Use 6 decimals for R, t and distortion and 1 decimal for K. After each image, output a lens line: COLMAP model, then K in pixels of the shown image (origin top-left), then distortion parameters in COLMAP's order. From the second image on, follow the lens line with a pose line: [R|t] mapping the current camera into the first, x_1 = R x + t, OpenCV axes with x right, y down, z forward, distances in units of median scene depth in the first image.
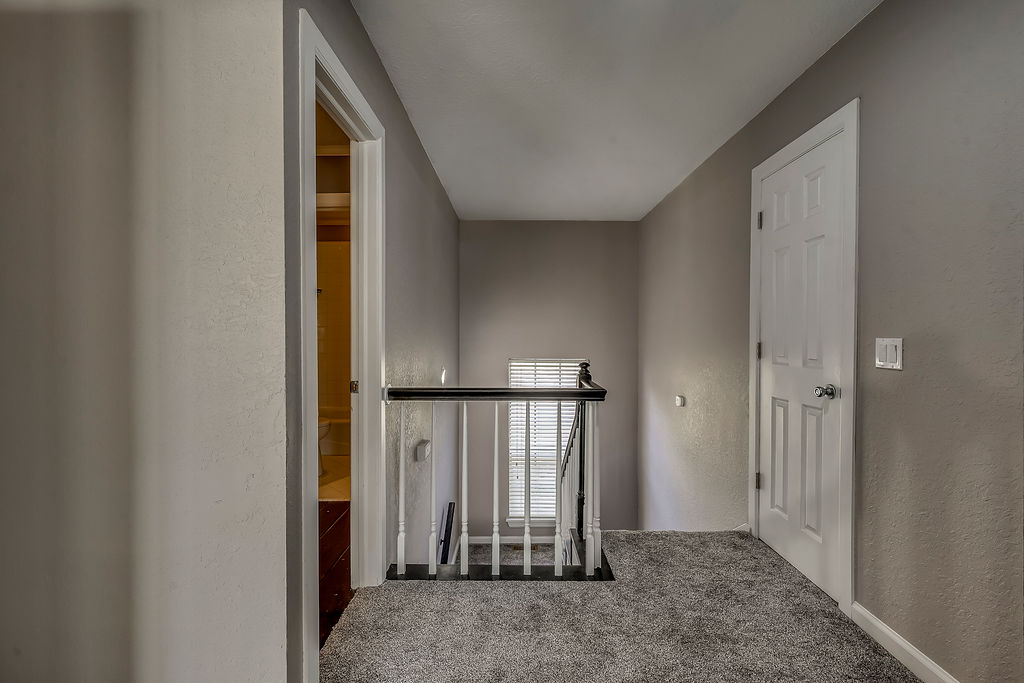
lens RADIAL K [[440.9, 0, 514.4], [0, 440.9, 339.9], [0, 0, 1]] dist [0.004375, 0.000012]
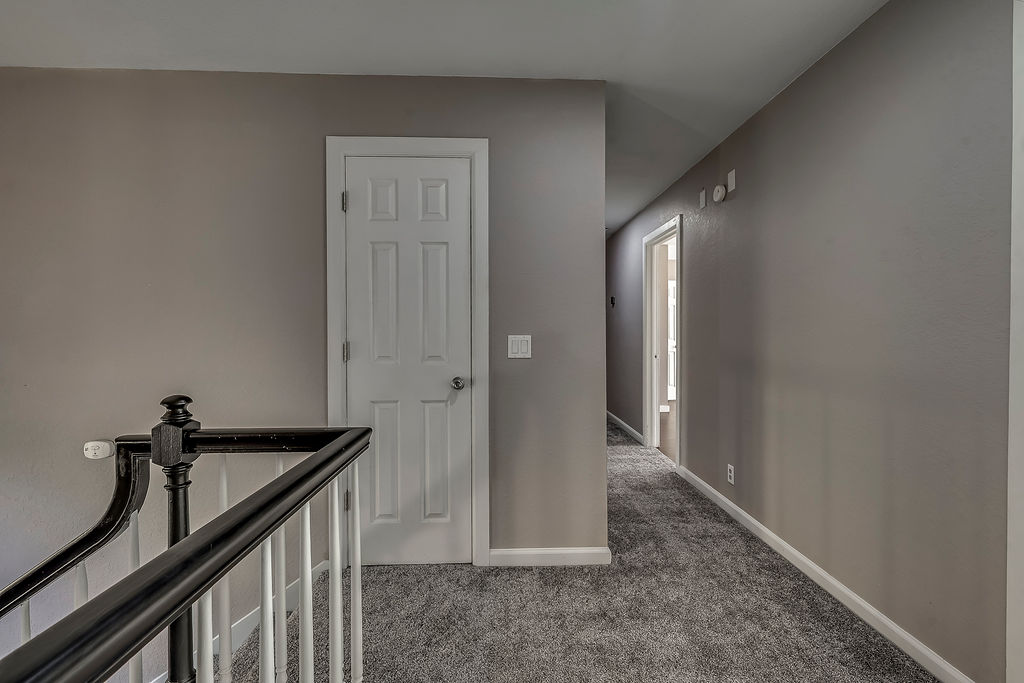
lens RADIAL K [[440.9, 0, 514.4], [0, 440.9, 339.9], [0, 0, 1]] dist [0.004375, 0.000012]
pose [[-0.036925, -0.017832, 0.999159, -0.396756], [0.016535, 0.999693, 0.018453, -0.011946], [-0.999181, 0.017202, -0.036619, 0.854459]]
